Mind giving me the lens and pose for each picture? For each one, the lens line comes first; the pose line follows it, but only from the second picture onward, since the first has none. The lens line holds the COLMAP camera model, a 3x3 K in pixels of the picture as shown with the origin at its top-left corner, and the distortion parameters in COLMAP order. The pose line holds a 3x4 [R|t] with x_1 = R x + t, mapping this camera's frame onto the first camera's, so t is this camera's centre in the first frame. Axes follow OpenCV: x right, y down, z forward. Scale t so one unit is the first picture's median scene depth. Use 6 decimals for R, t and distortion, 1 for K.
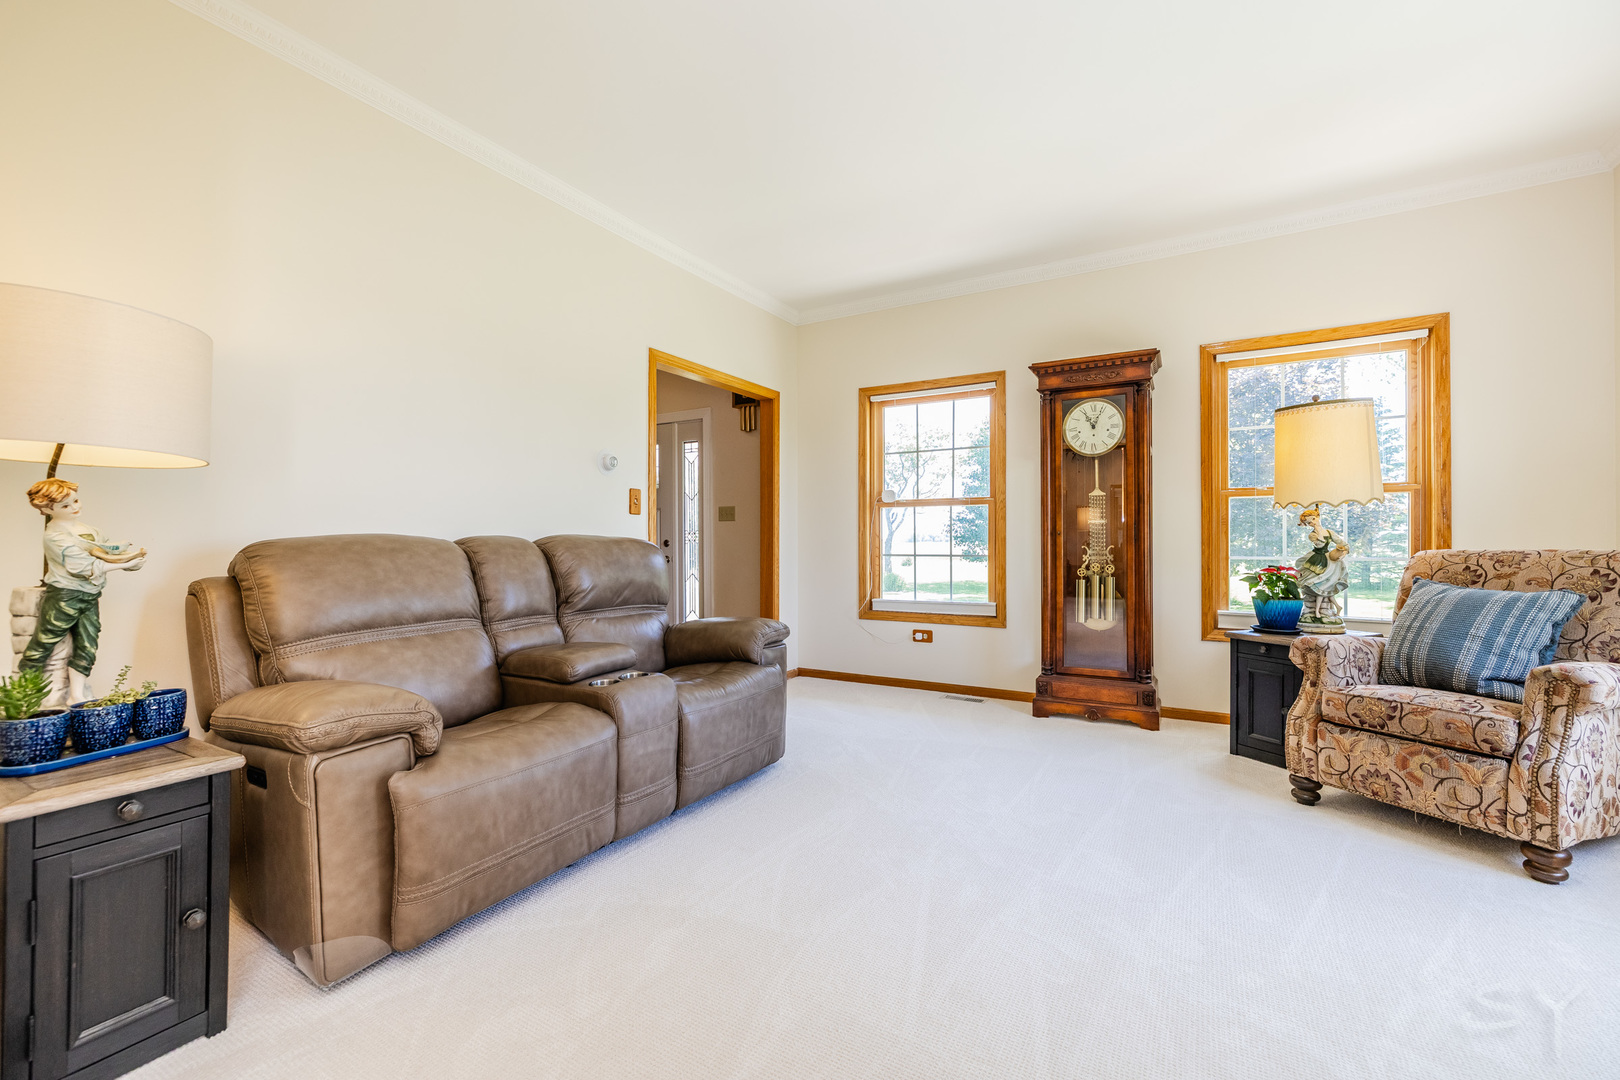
lens RADIAL K [[684.6, 0, 809.5], [0, 684.6, 531.9], [0, 0, 1]] dist [0.000295, 0.000190]
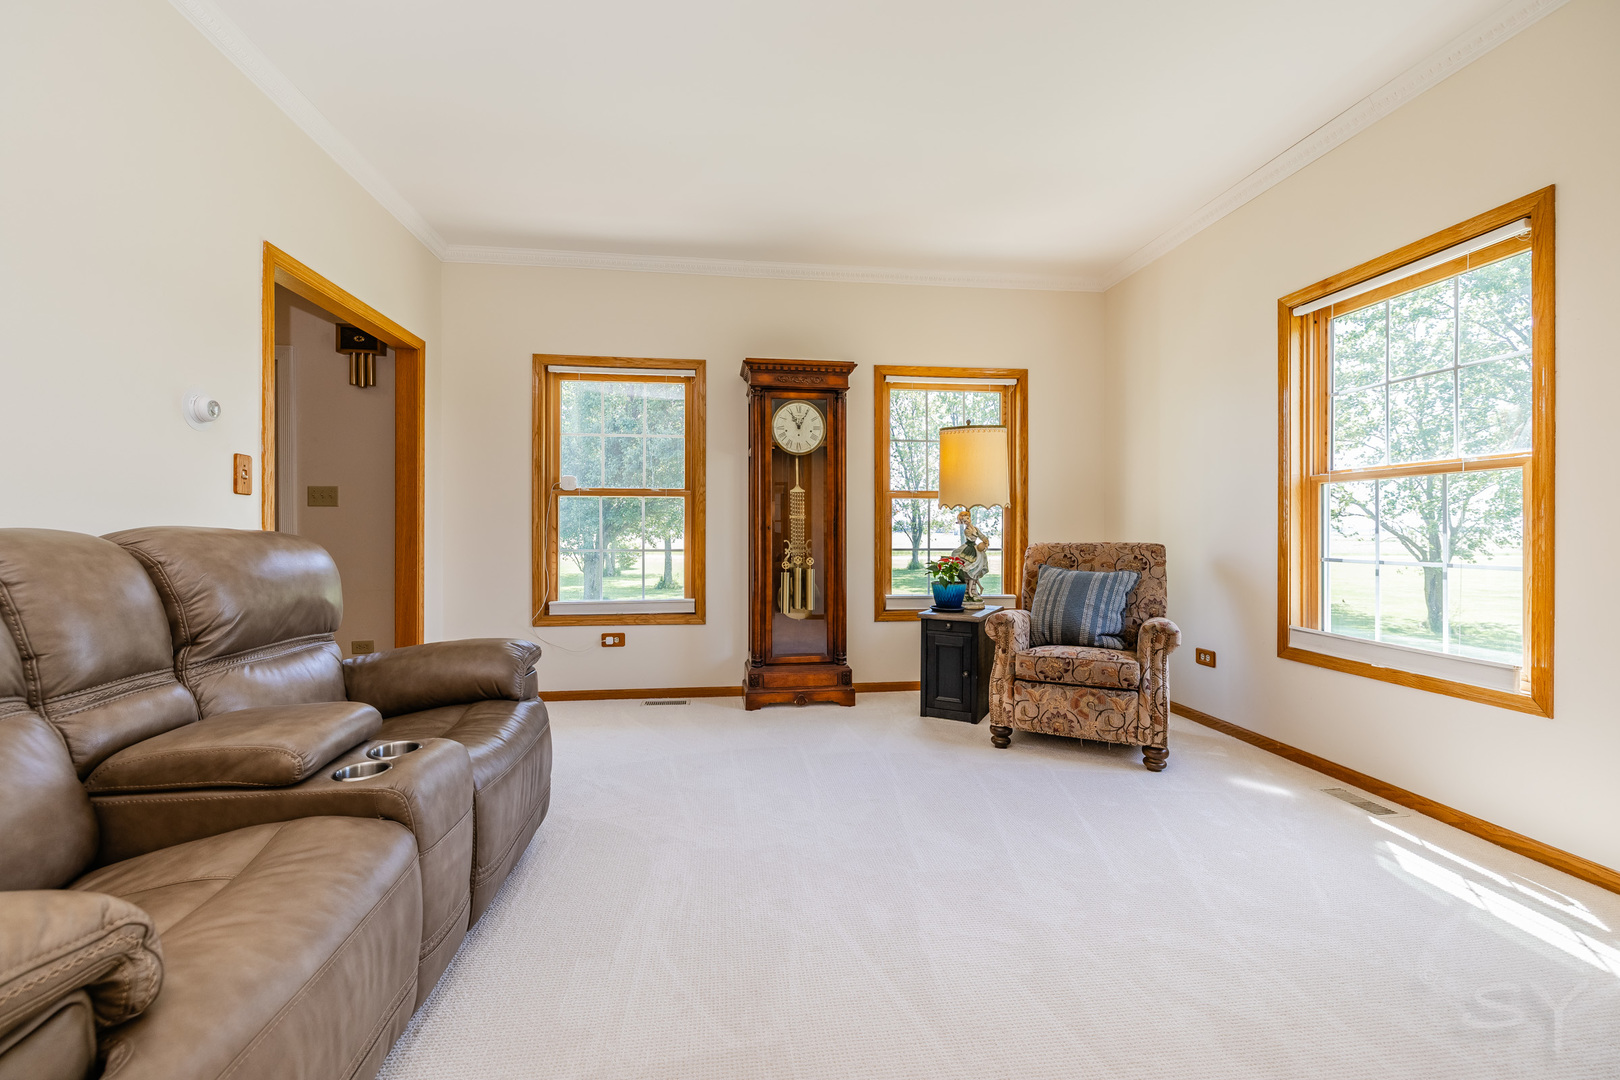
lens RADIAL K [[674.3, 0, 799.4], [0, 674.3, 532.6], [0, 0, 1]] dist [-0.001372, 0.000105]
pose [[0.796067, 0.002329, 0.605205, -0.300761], [-0.010769, 0.999889, 0.010317, -0.002801], [-0.605113, -0.014730, 0.796003, 0.242329]]
